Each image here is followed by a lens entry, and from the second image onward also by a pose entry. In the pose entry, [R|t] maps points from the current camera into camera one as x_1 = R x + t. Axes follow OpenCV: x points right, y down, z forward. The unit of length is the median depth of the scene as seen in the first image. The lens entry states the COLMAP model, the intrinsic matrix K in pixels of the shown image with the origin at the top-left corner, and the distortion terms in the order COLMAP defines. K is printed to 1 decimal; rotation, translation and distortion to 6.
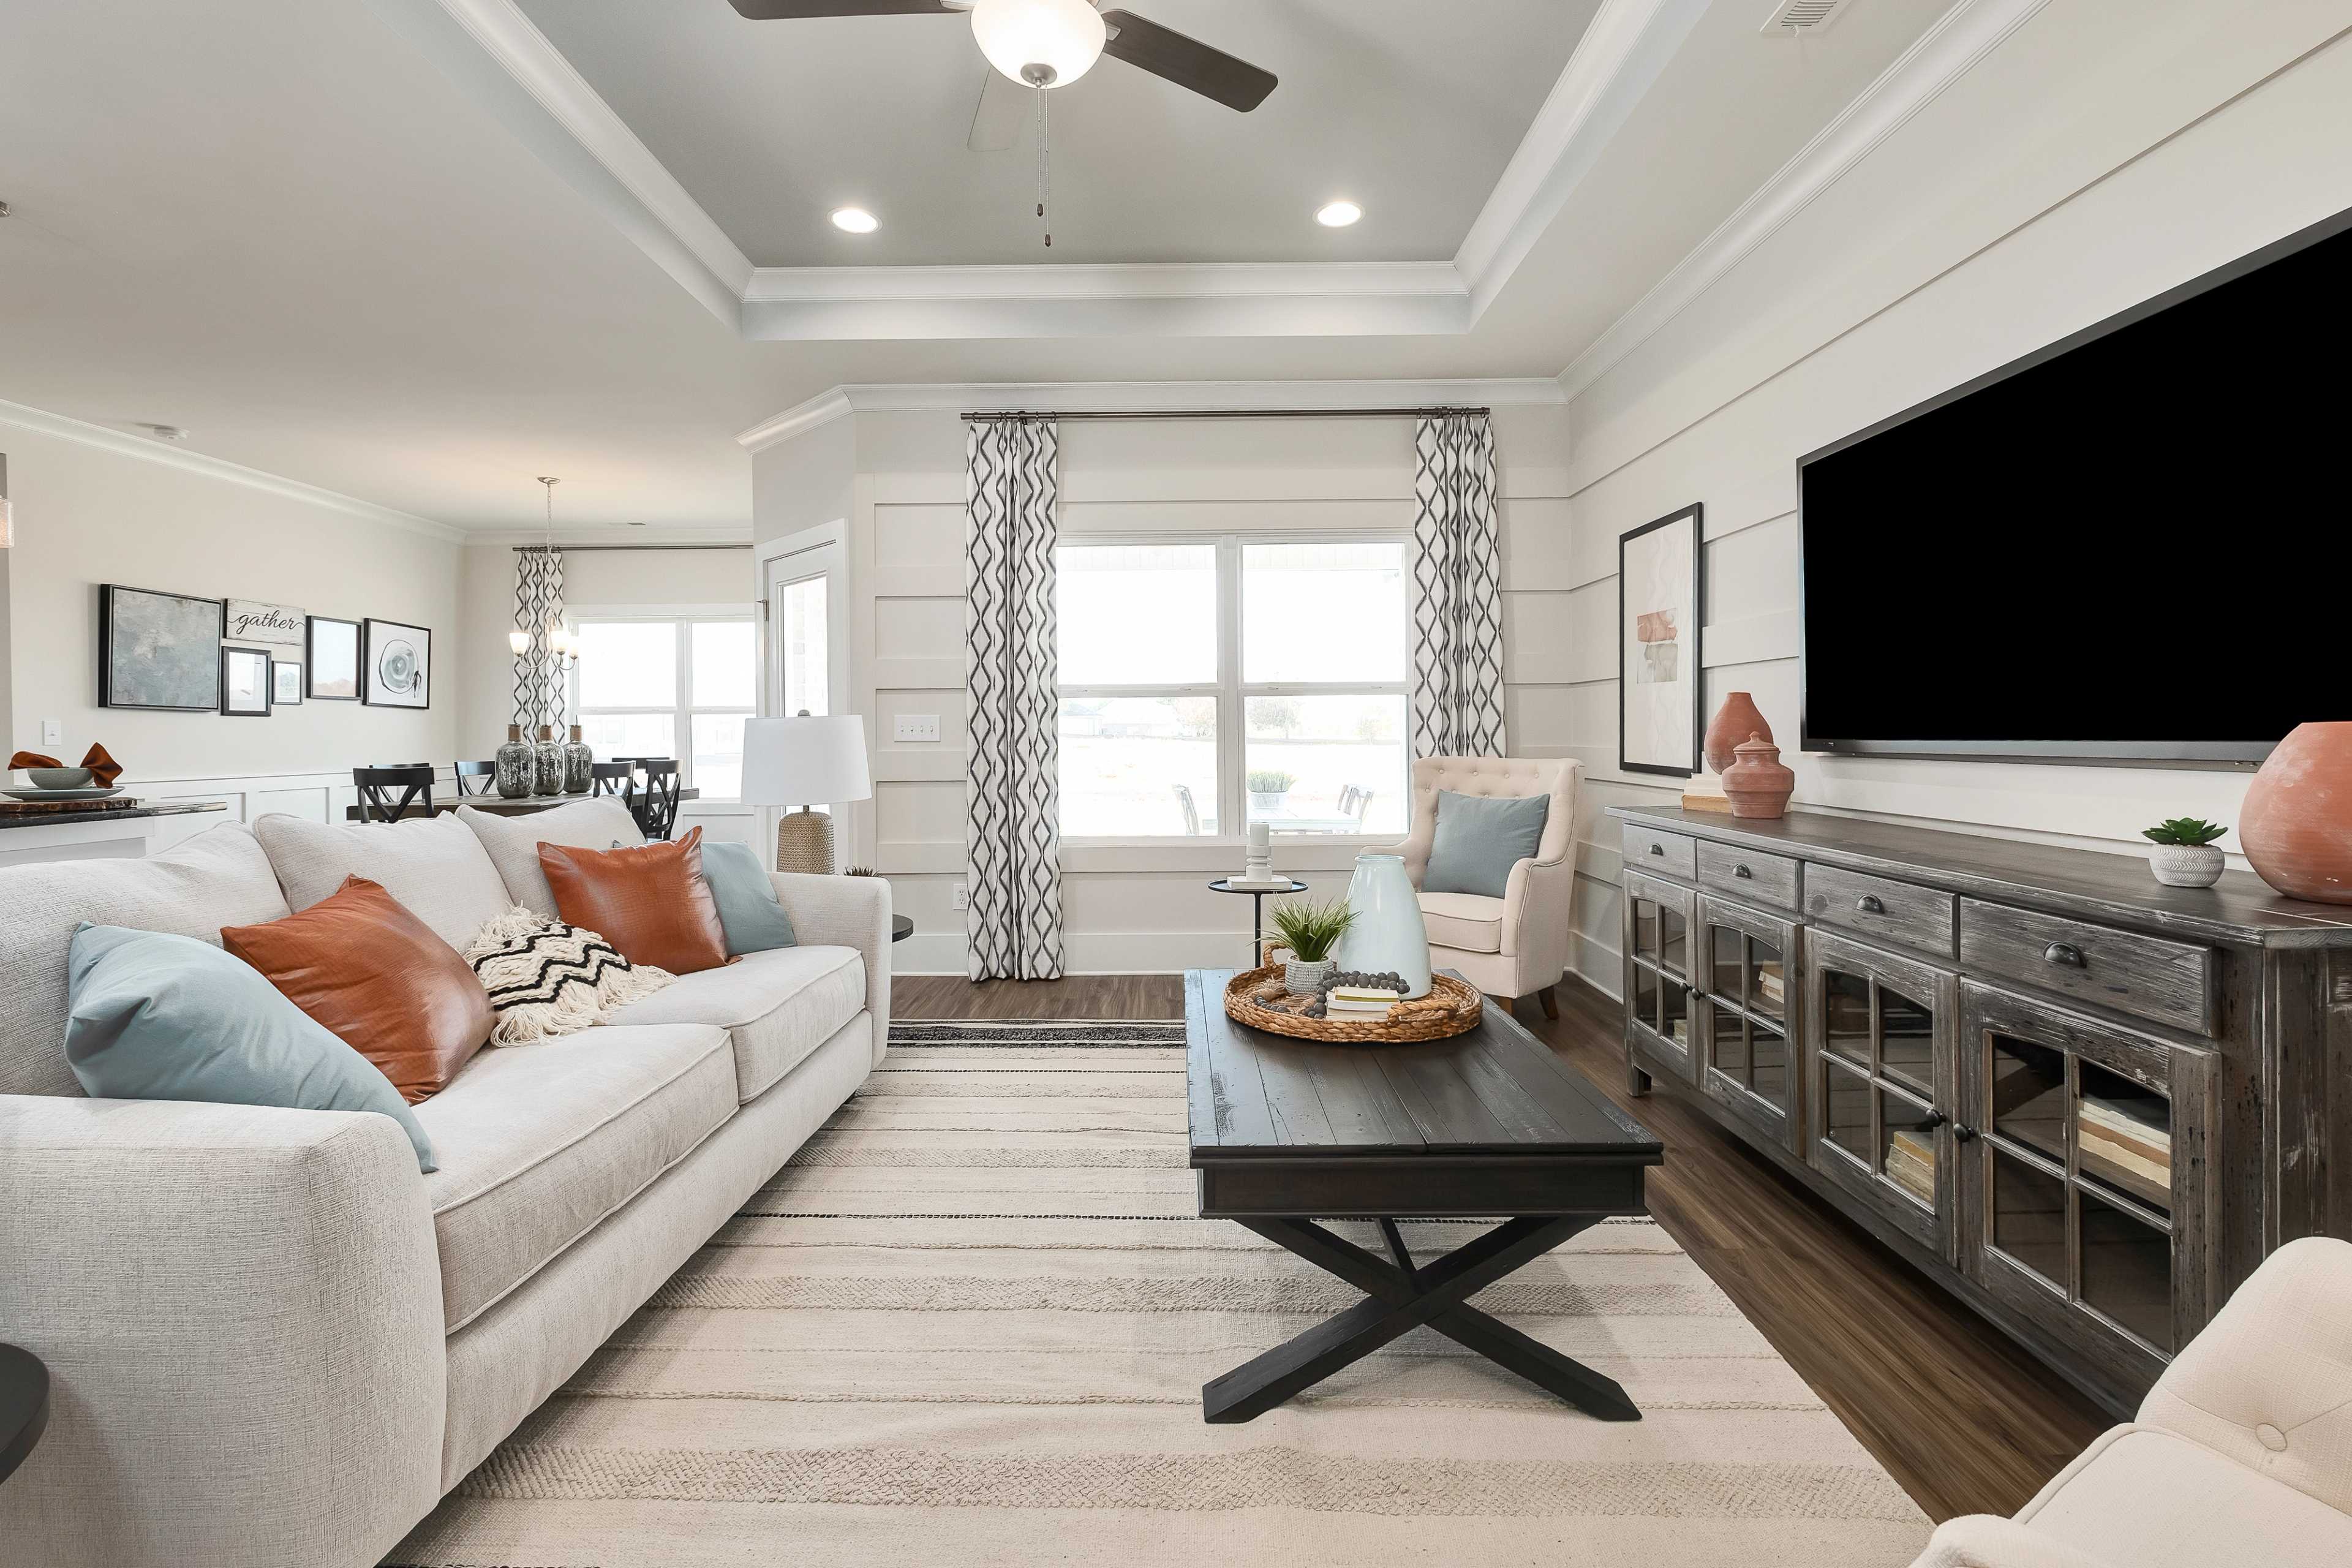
lens RADIAL K [[1041.3, 0, 1190.5], [0, 1041.3, 752.0], [0, 0, 1]] dist [-0.011749, -0.000282]
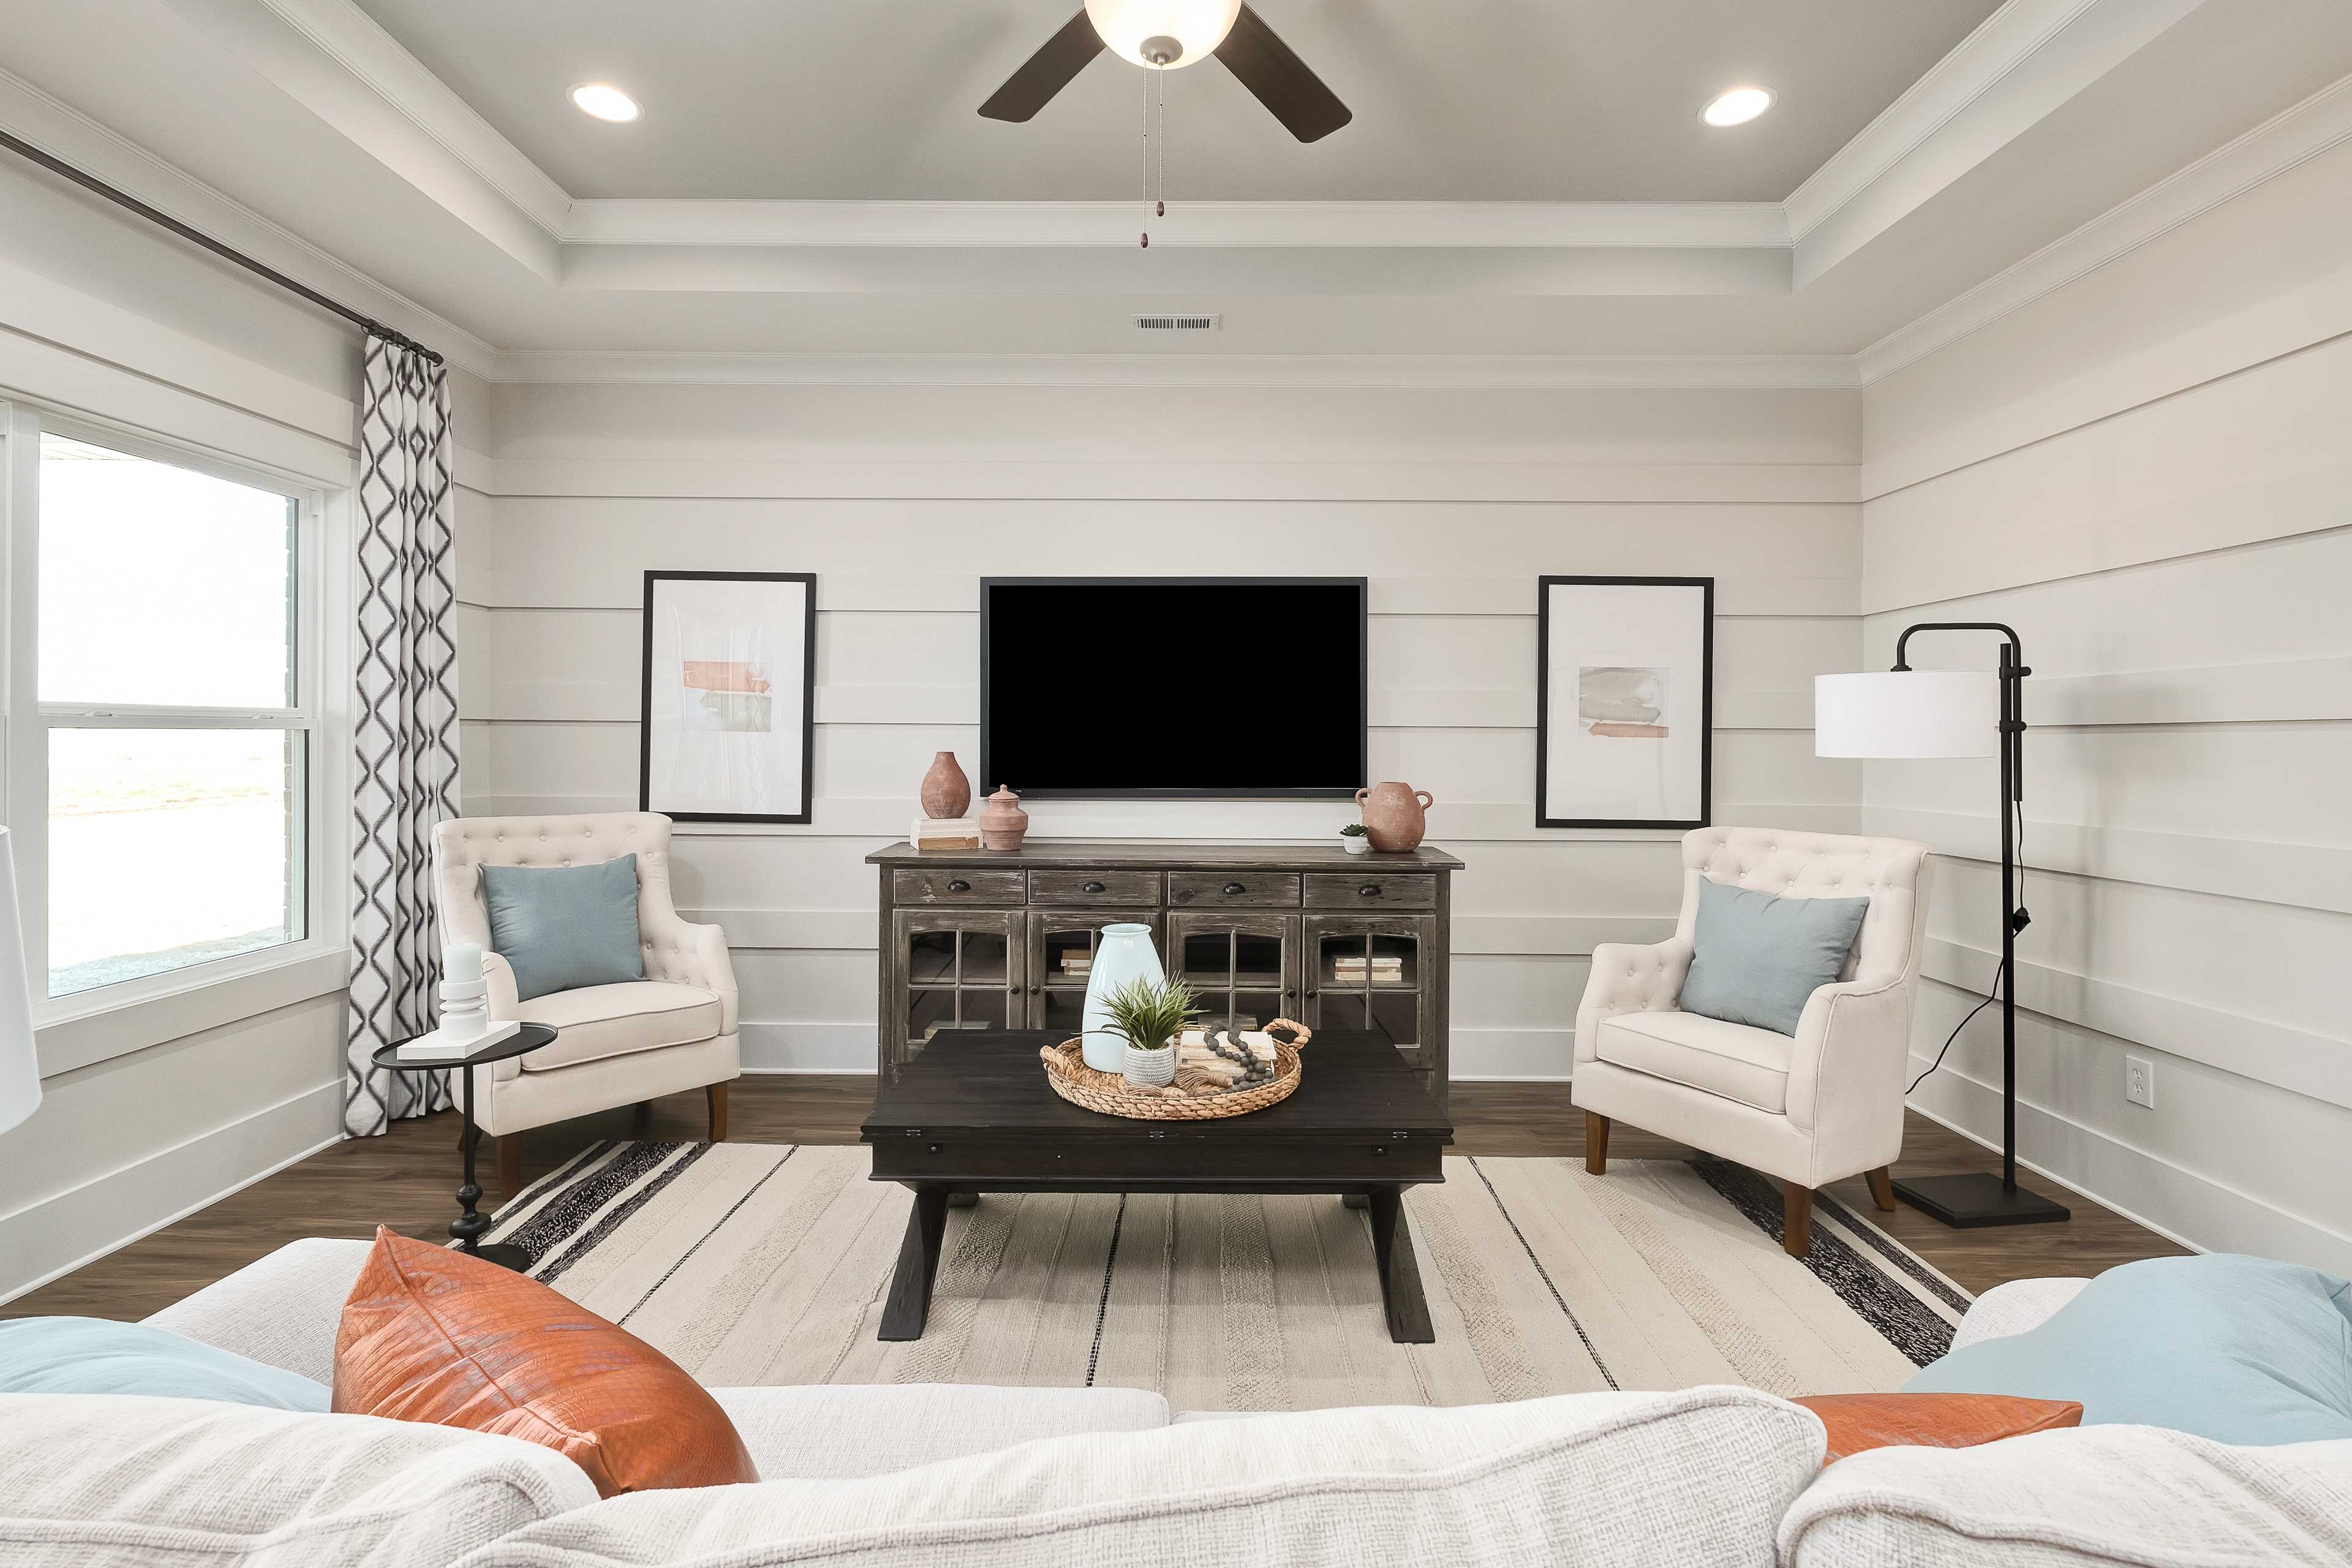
lens RADIAL K [[1041.3, 0, 1180.0], [0, 1041.3, 738.8], [0, 0, 1]] dist [-0.011749, -0.000282]
pose [[0.013802, 0.005106, 0.999892, -0.770501], [0.015053, 0.999873, -0.005313, -0.067613], [-0.999791, 0.015124, 0.013724, 0.764252]]
